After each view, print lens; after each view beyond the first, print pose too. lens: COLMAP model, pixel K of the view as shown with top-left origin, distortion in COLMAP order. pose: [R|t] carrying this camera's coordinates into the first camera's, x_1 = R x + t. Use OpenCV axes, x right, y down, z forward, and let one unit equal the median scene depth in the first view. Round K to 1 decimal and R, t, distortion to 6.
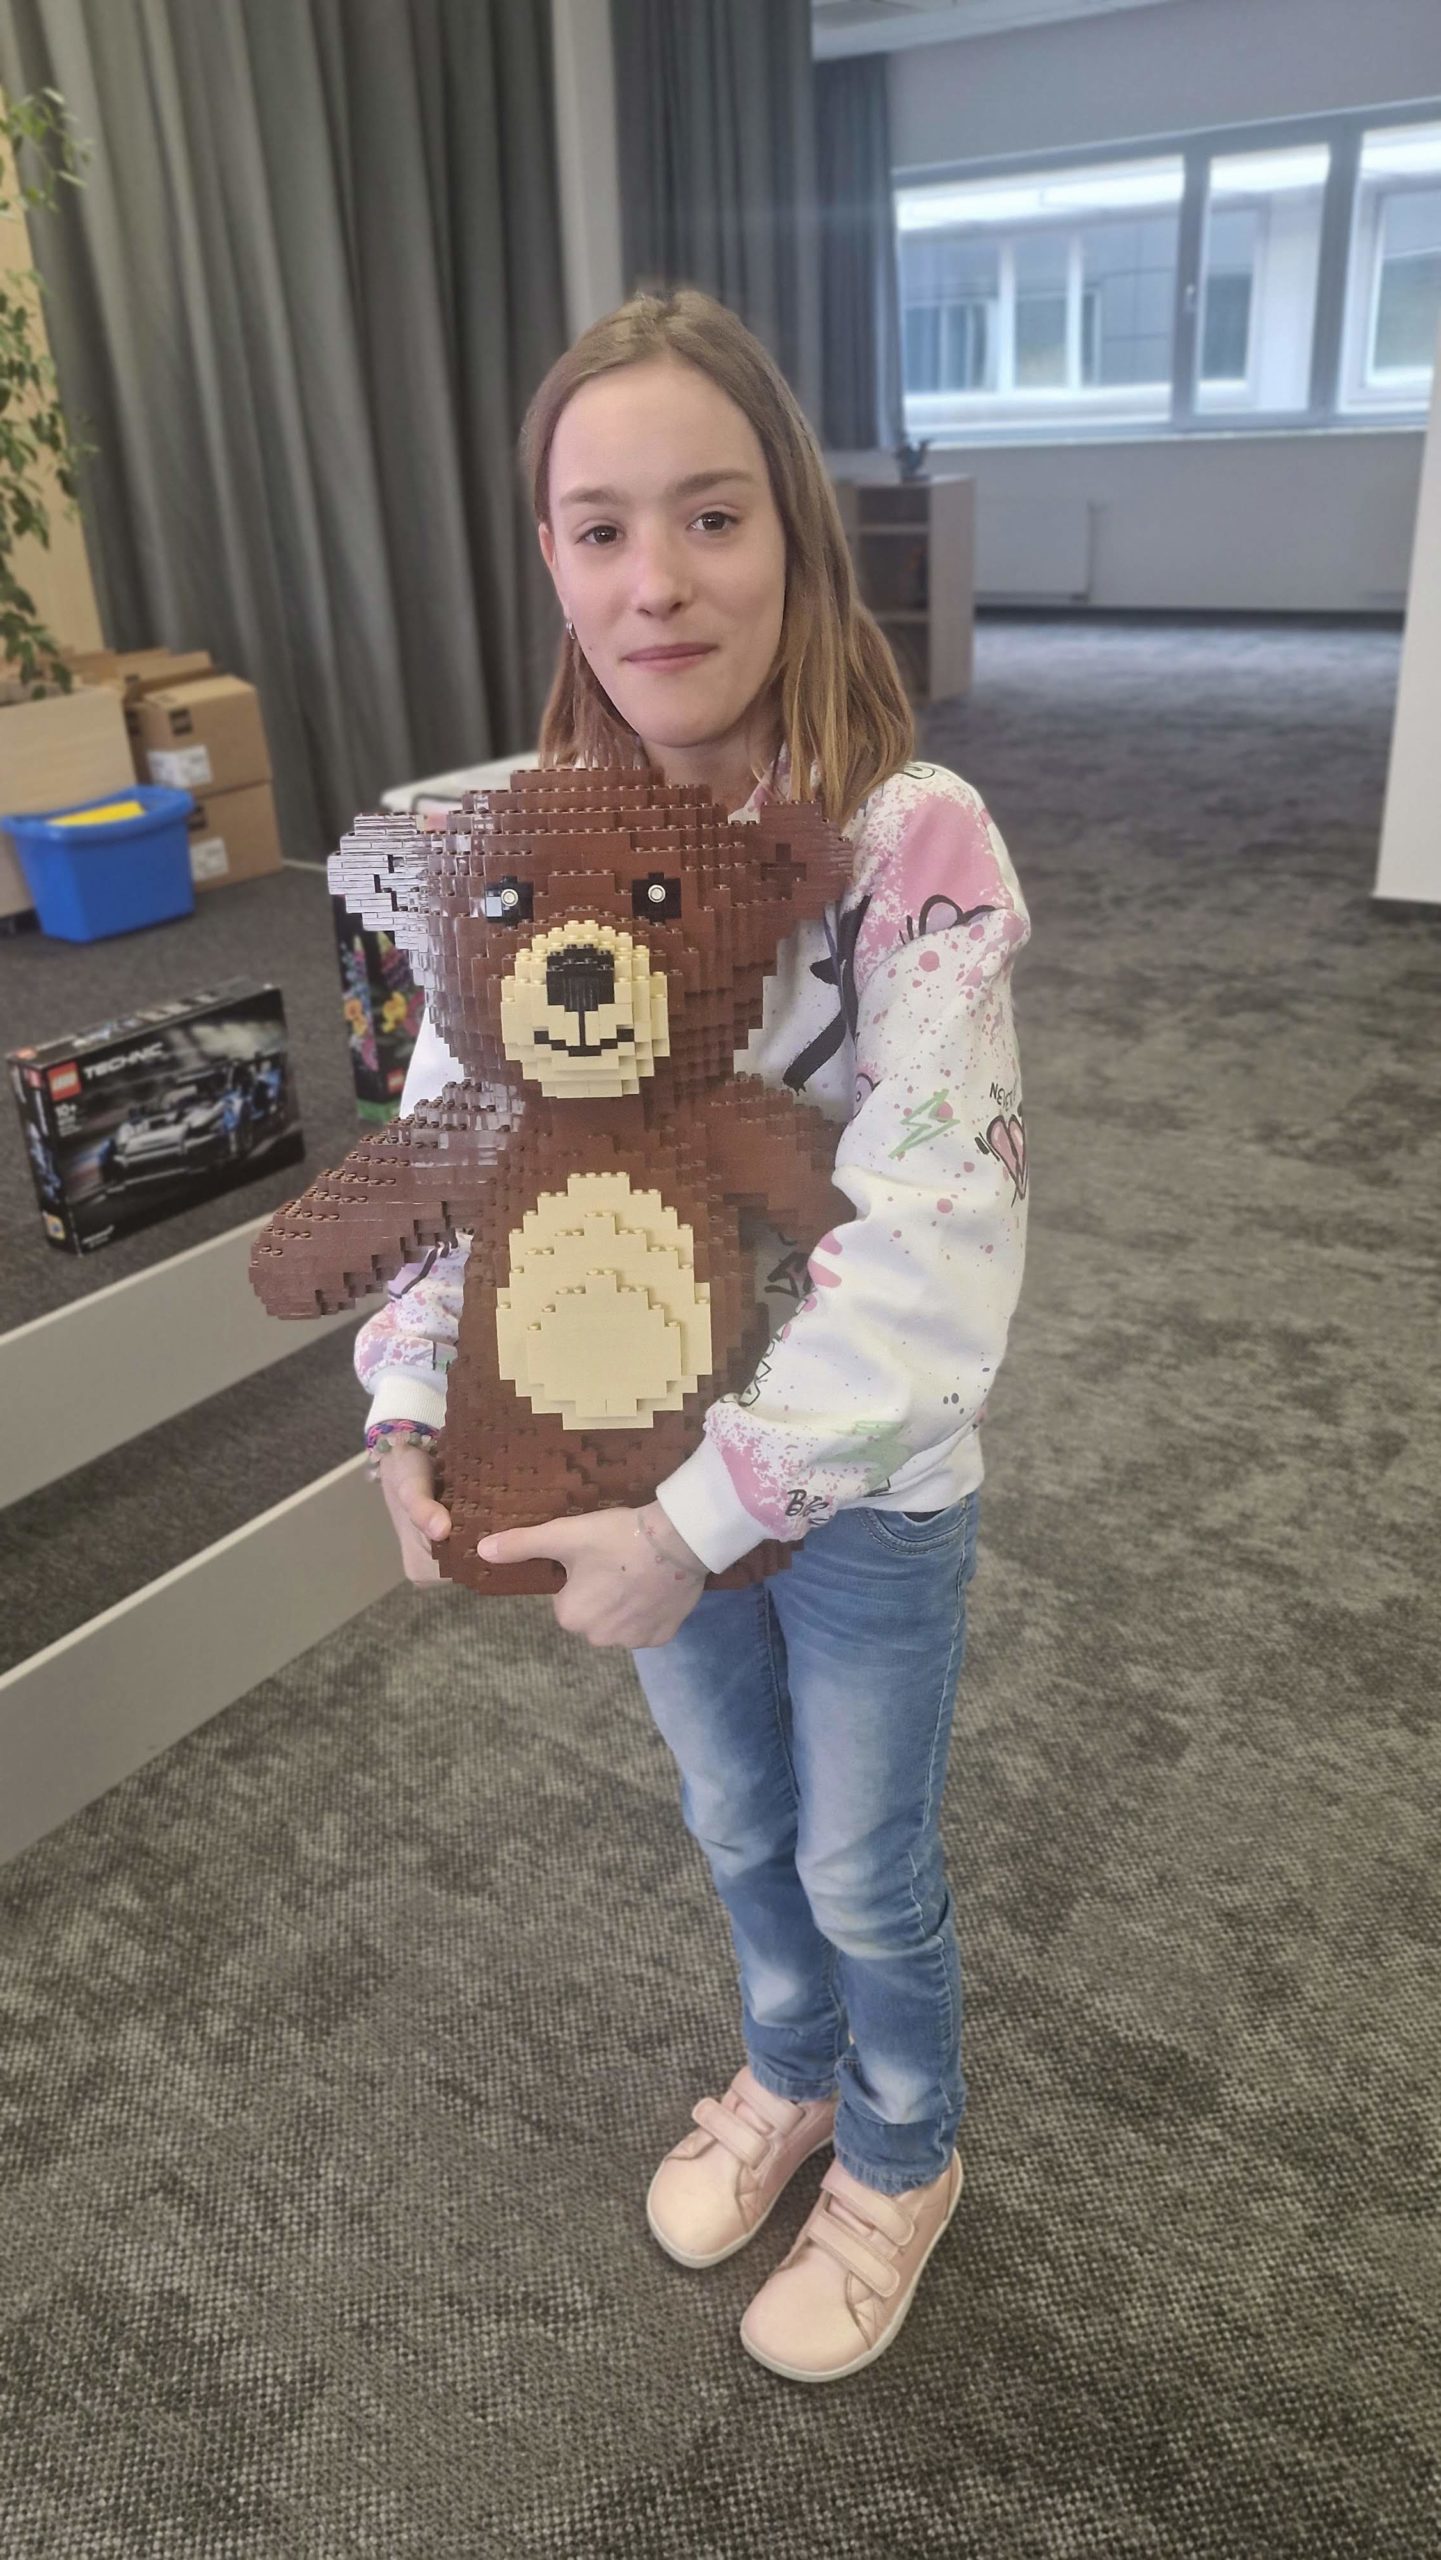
lens RADIAL K [[1766.3, 0, 720.5], [0, 1766.3, 1280.0], [0, 0, 1]] dist [0.050880, -0.056433]
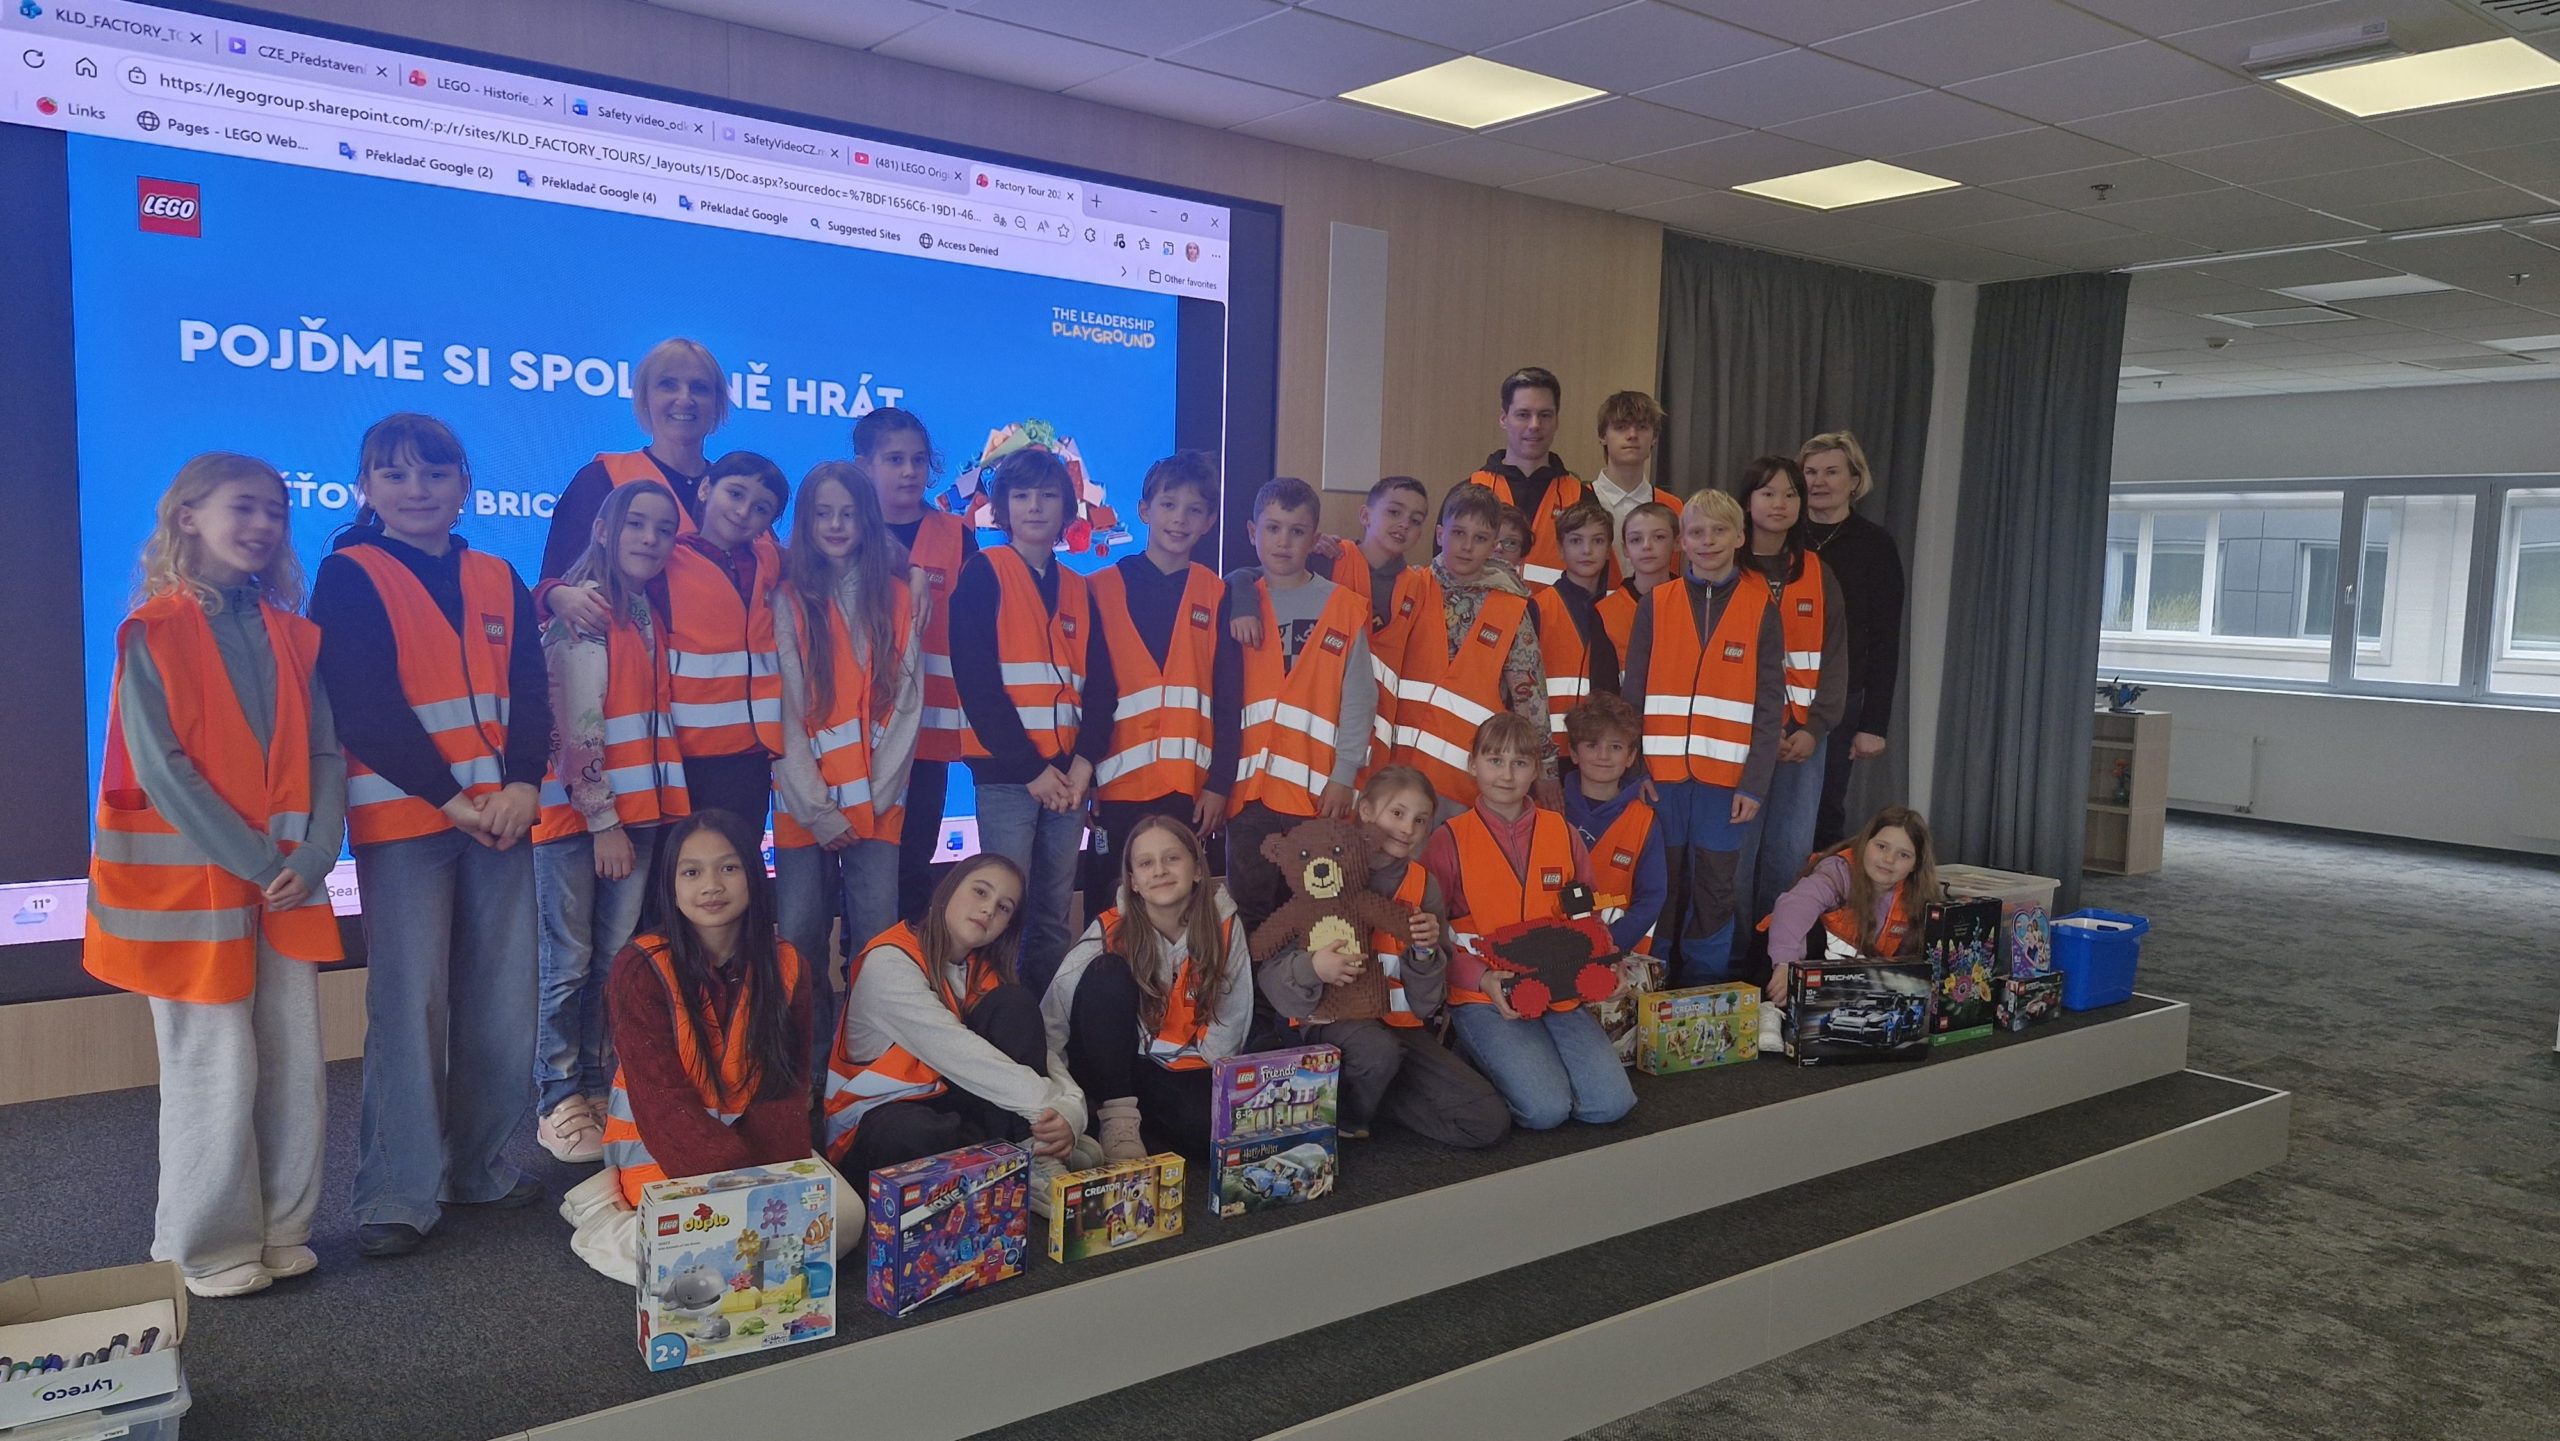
lens RADIAL K [[1766.3, 0, 1280.0], [0, 1766.3, 720.5], [0, 0, 1]] dist [0.050880, -0.056433]
pose [[0.957011, 0.097649, -0.273120, -0.244083], [-0.191341, 0.920217, -0.341453, 0.233825], [0.217987, 0.379033, 0.899342, -0.596584]]
